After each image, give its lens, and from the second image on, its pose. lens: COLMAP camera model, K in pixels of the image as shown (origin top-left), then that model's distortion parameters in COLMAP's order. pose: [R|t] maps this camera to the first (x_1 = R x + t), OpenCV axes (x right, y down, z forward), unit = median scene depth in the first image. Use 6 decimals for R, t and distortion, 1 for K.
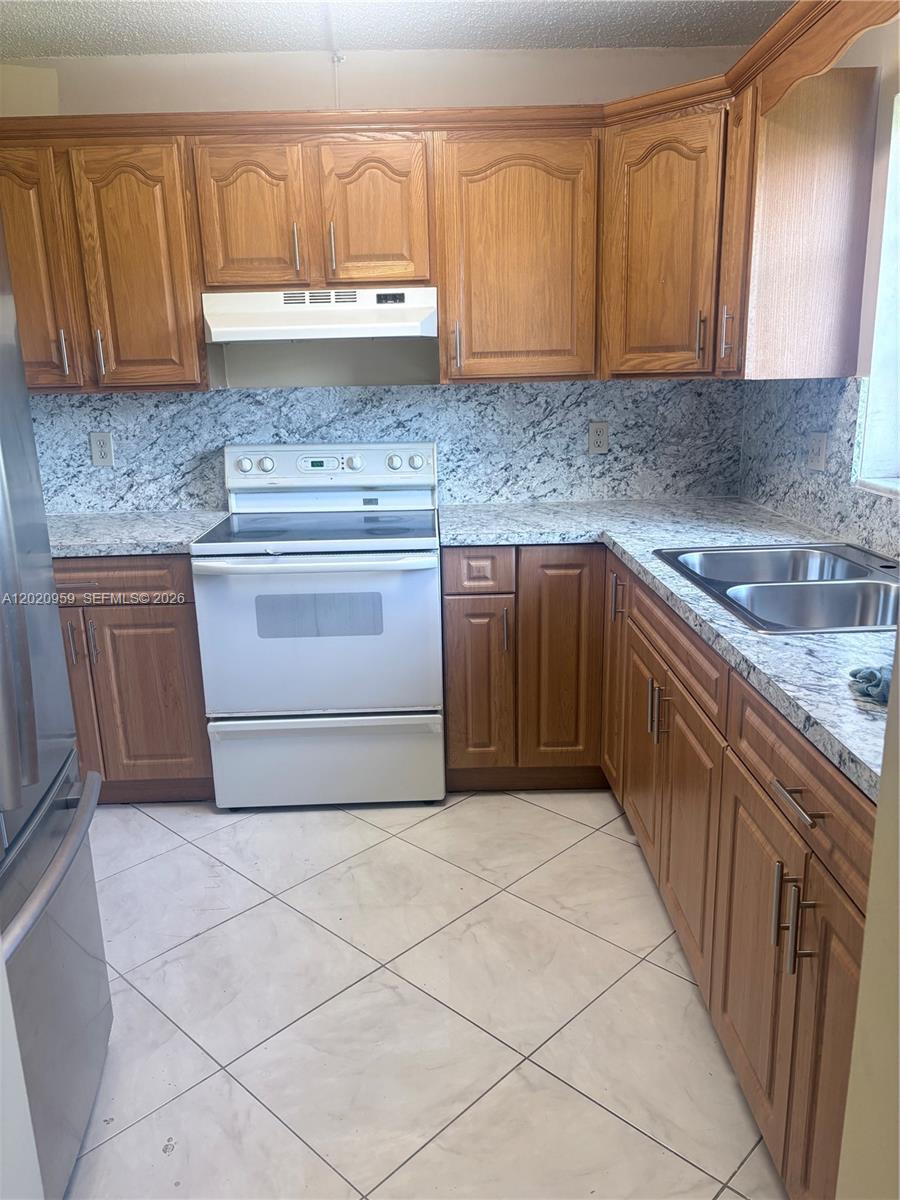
lens RADIAL K [[913.4, 0, 446.5], [0, 913.4, 603.5], [0, 0, 1]] dist [0.048253, -0.044686]
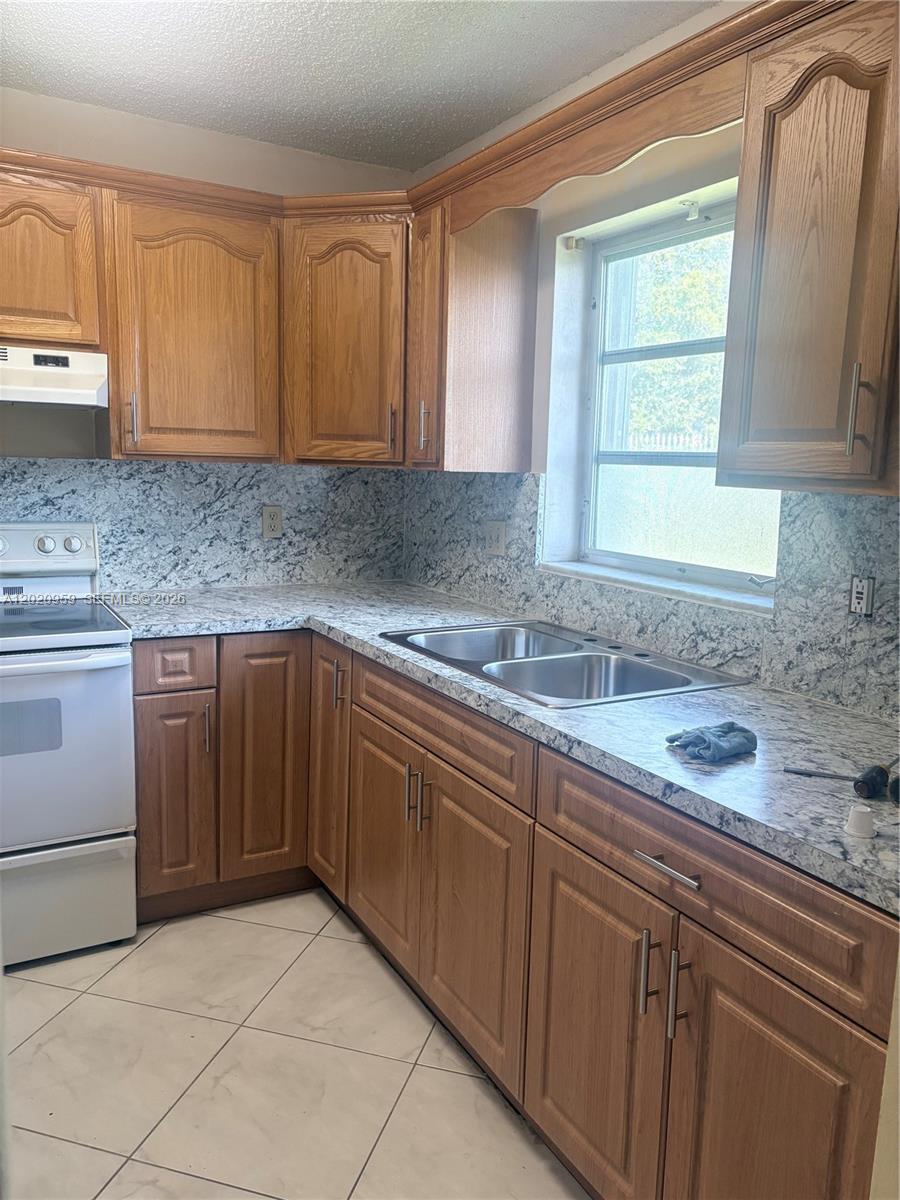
lens RADIAL K [[913.4, 0, 450.5], [0, 913.4, 596.9], [0, 0, 1]] dist [0.048253, -0.044686]
pose [[0.880499, -0.022097, 0.473534, -0.152200], [0.068934, 0.994264, -0.081780, -0.010117], [-0.469010, 0.104650, 0.876971, 0.076664]]
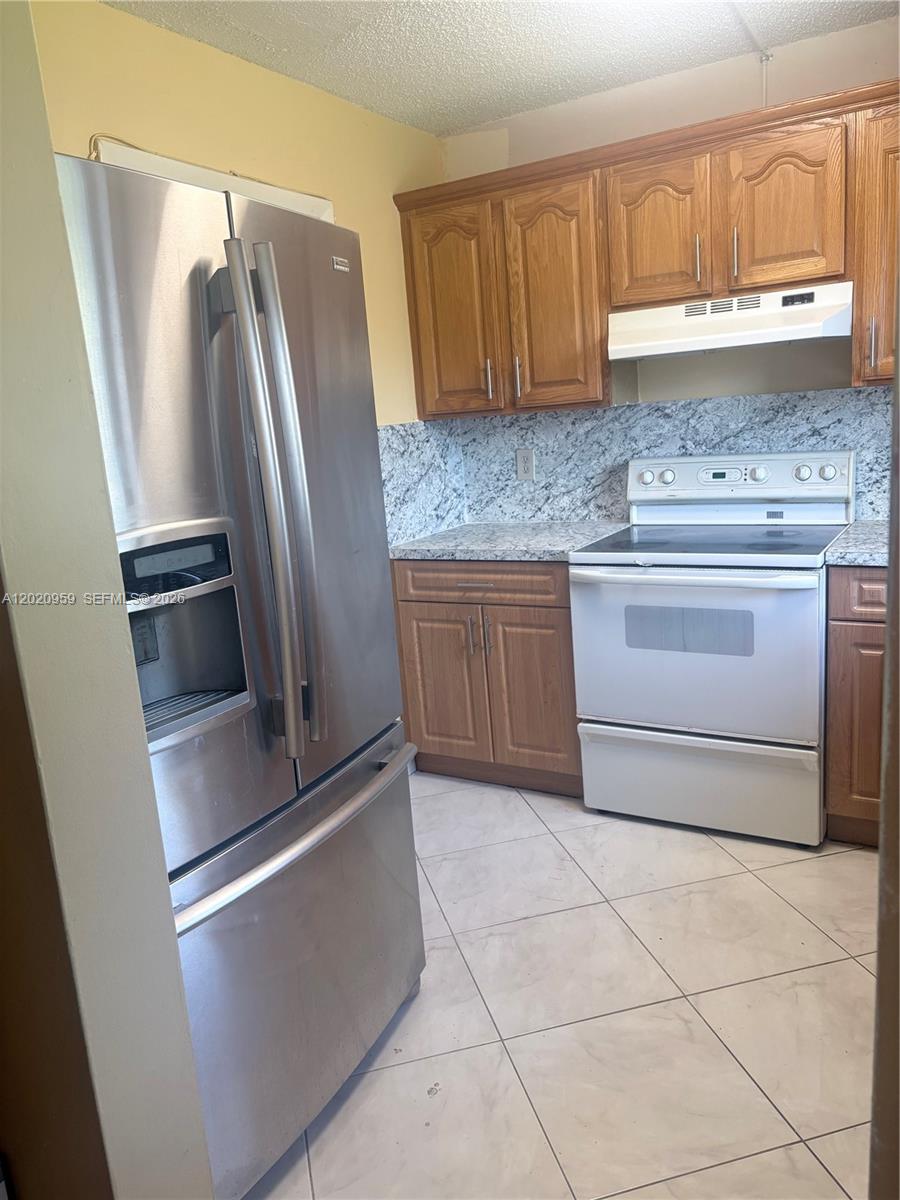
lens RADIAL K [[913.4, 0, 444.4], [0, 913.4, 599.2], [0, 0, 1]] dist [0.048253, -0.044686]
pose [[0.846961, 0.067381, -0.527369, 0.155189], [-0.075838, 0.997104, 0.005601, -0.005754], [0.526219, 0.035251, 0.849618, 0.025474]]
